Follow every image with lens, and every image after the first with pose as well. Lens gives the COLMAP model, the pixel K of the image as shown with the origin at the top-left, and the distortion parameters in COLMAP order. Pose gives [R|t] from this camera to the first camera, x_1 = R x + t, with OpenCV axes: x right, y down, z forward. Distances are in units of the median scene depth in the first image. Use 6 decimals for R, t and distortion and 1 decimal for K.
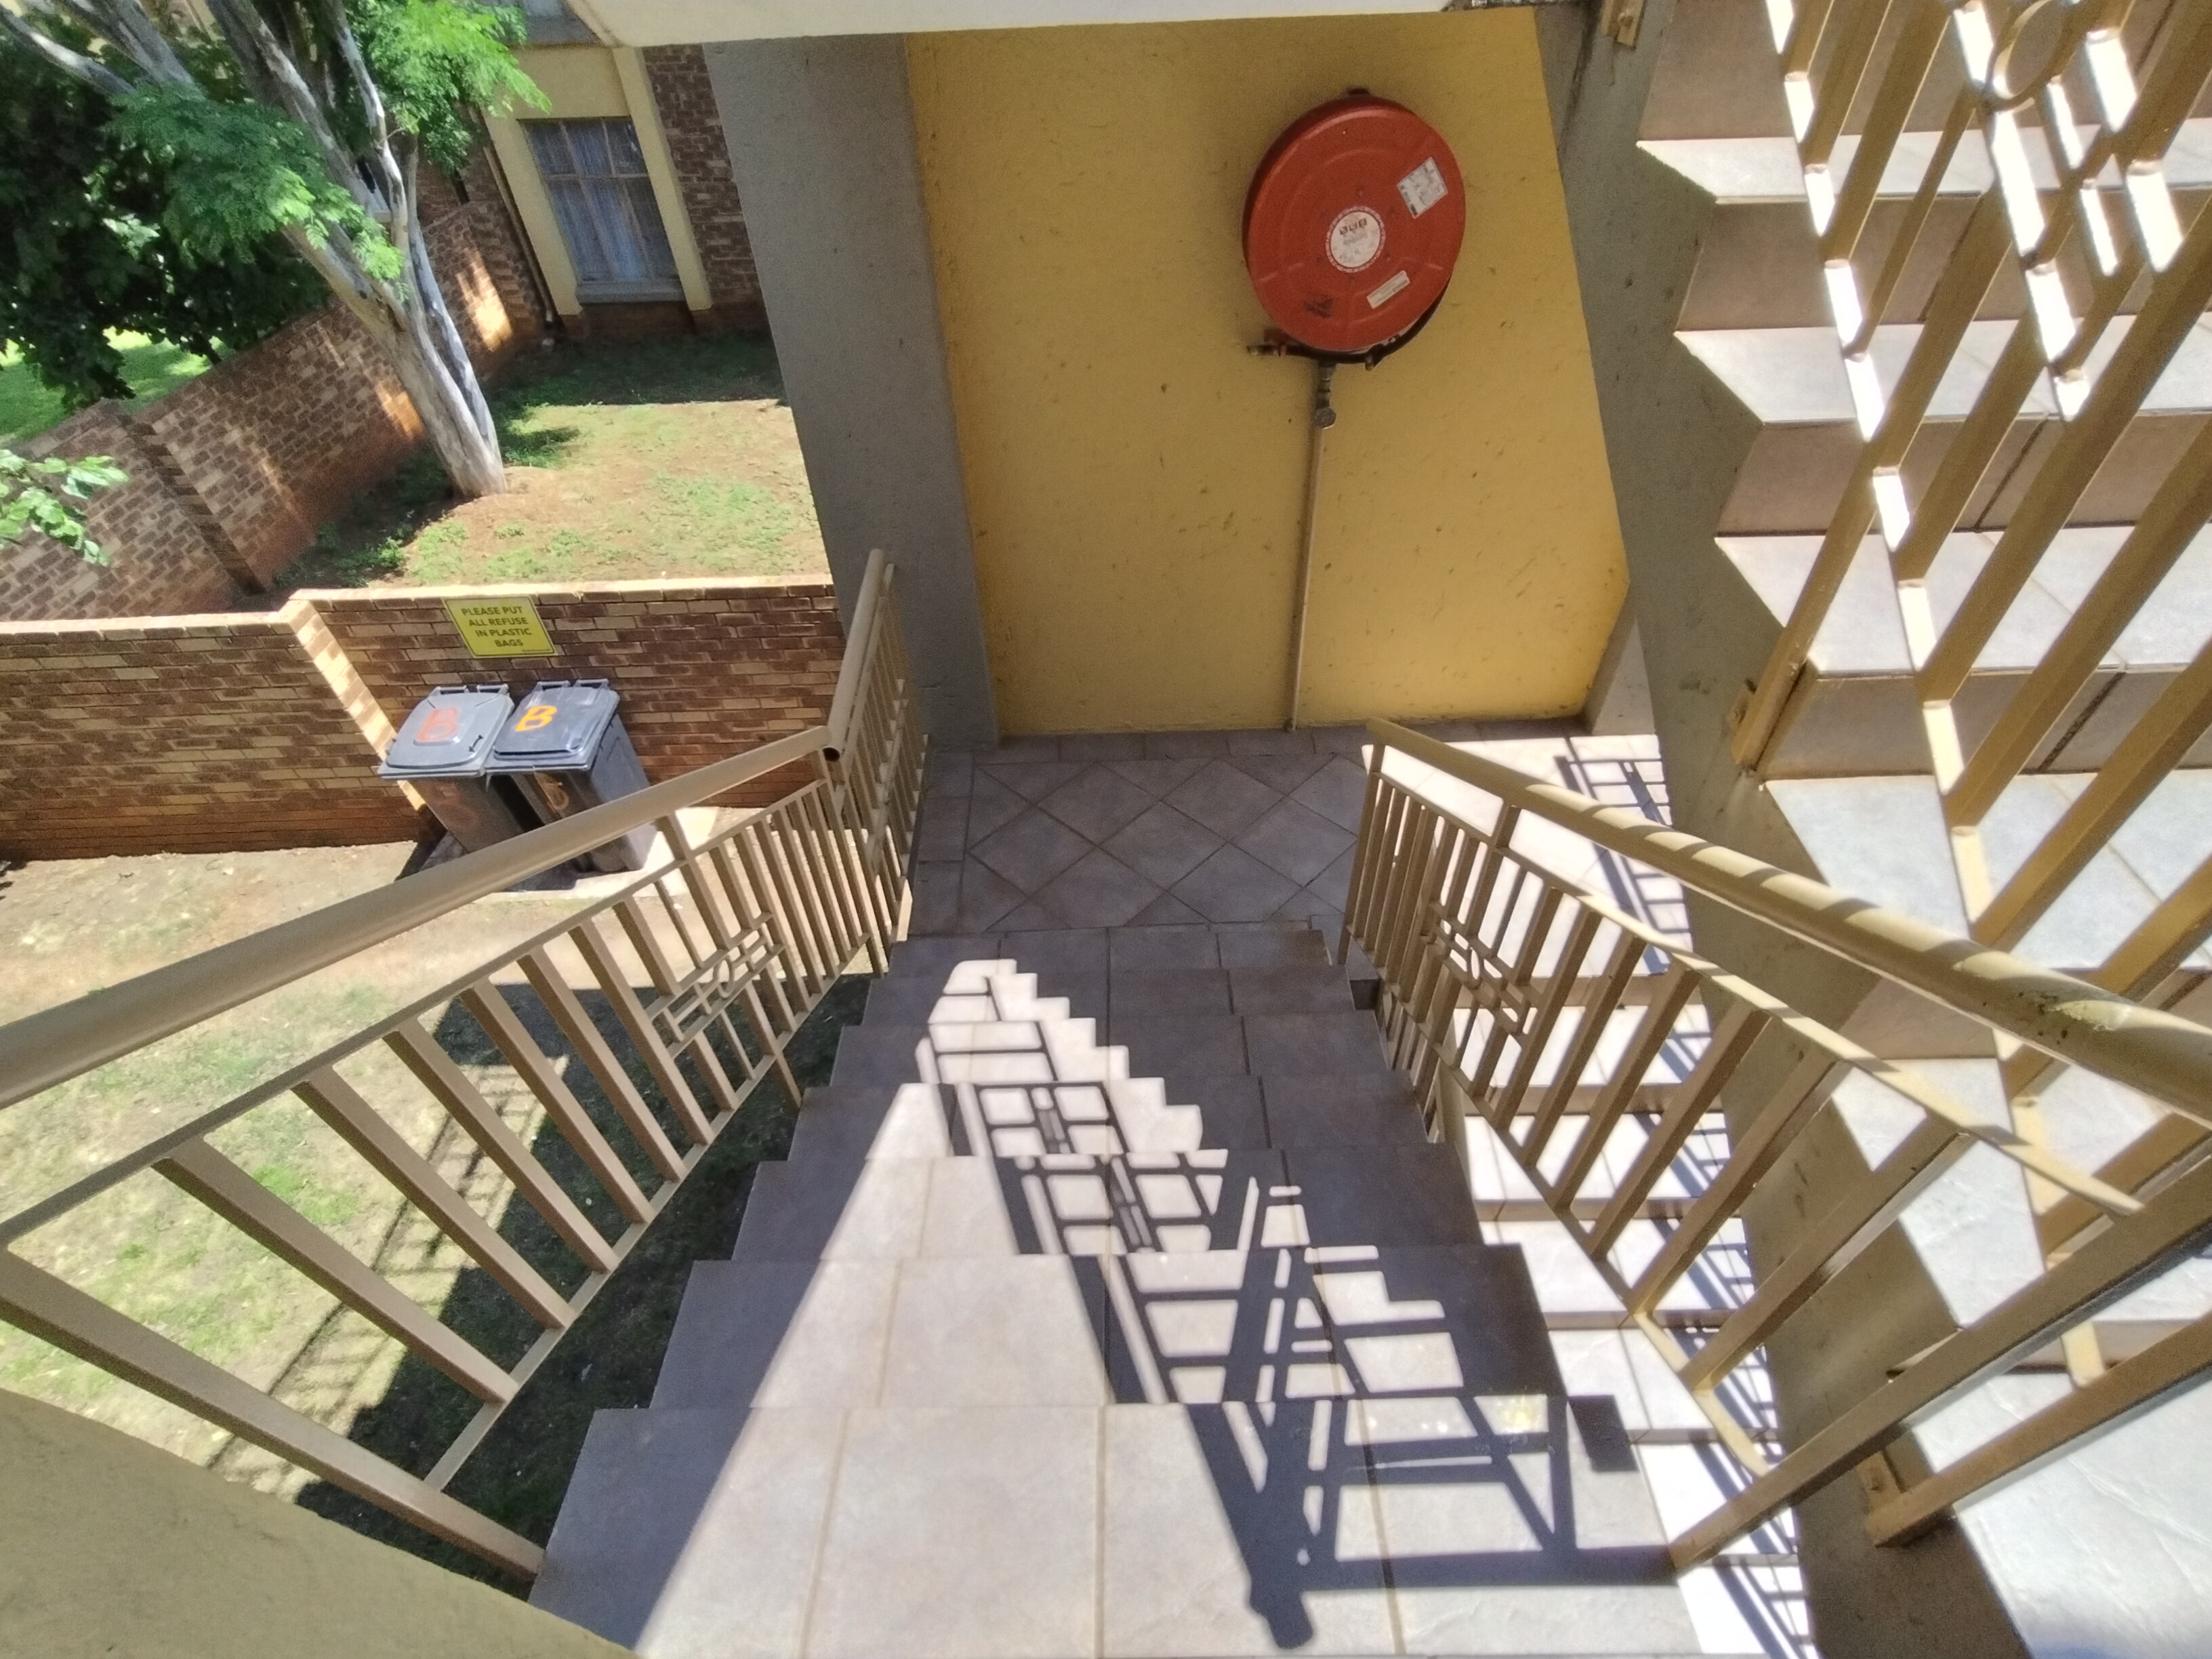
lens RADIAL K [[1027.0, 0, 1109.8], [0, 1027.0, 842.1], [0, 0, 1]] dist [-0.000803, 0.001248]
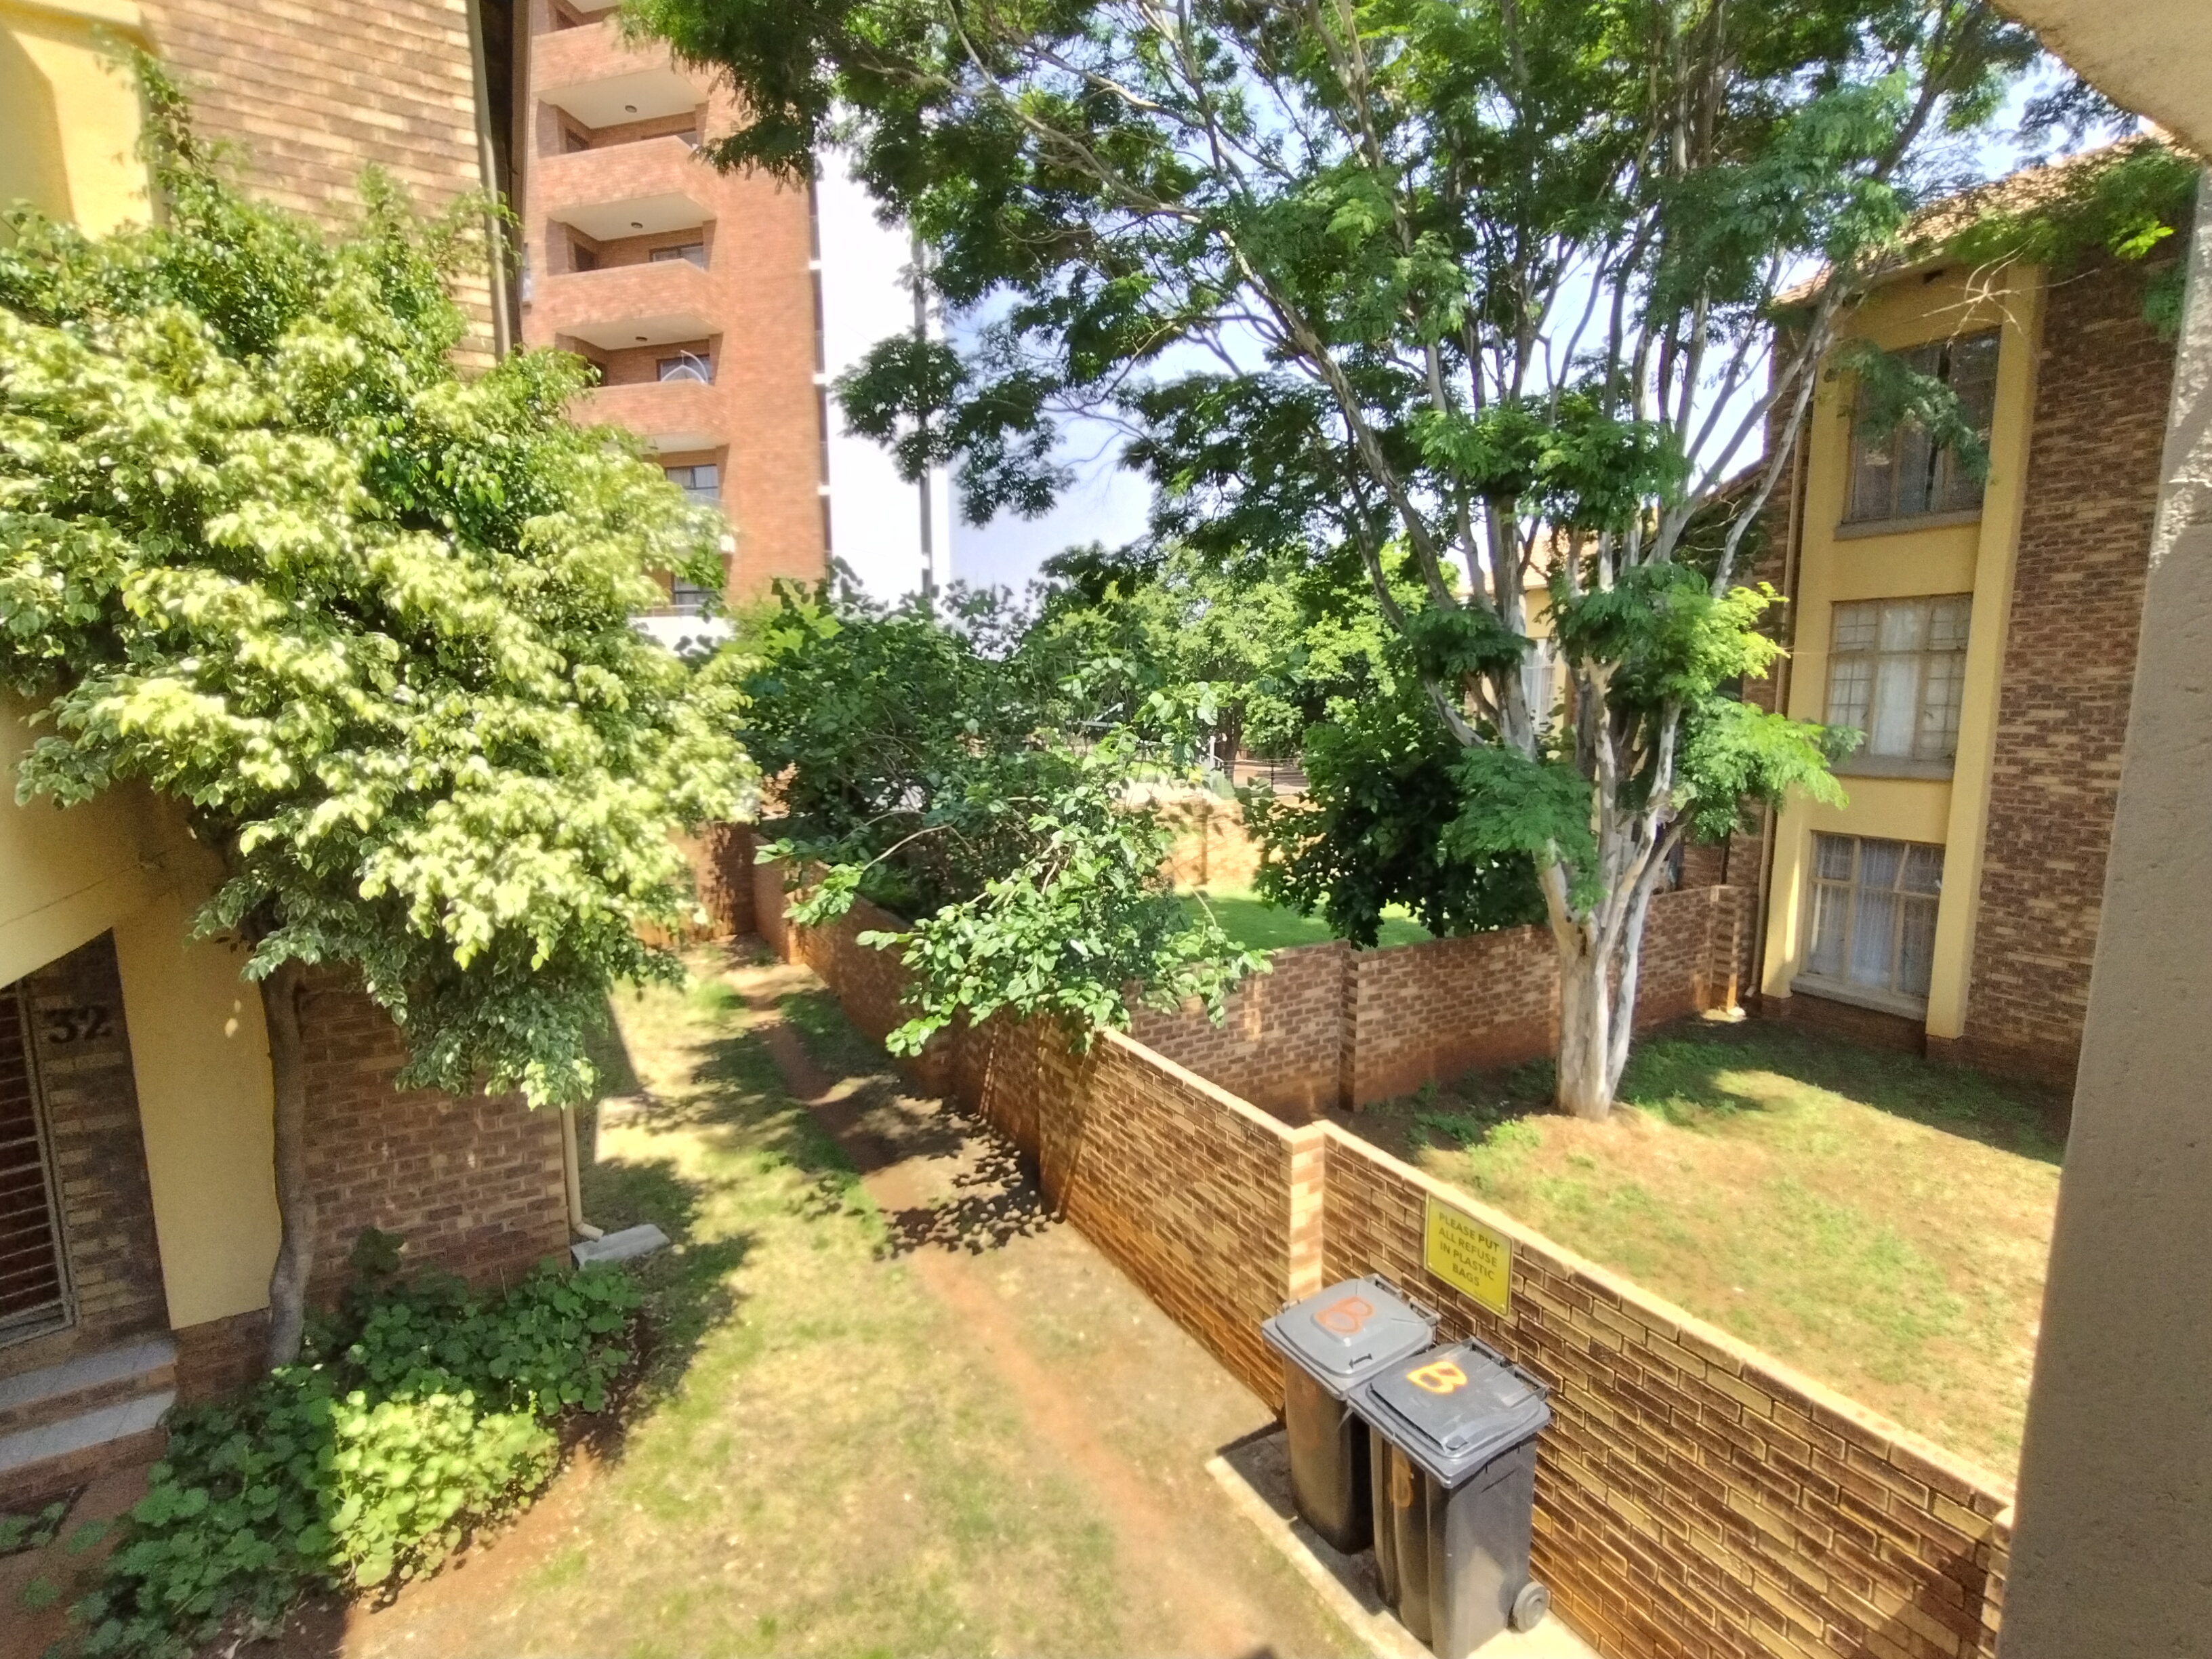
lens RADIAL K [[1027.0, 0, 1109.8], [0, 1027.0, 842.1], [0, 0, 1]] dist [-0.000803, 0.001248]
pose [[0.484248, 0.152702, -0.861502, -0.077322], [-0.617734, 0.756976, -0.213052, -0.104871], [0.619604, 0.635349, 0.460893, 0.236601]]
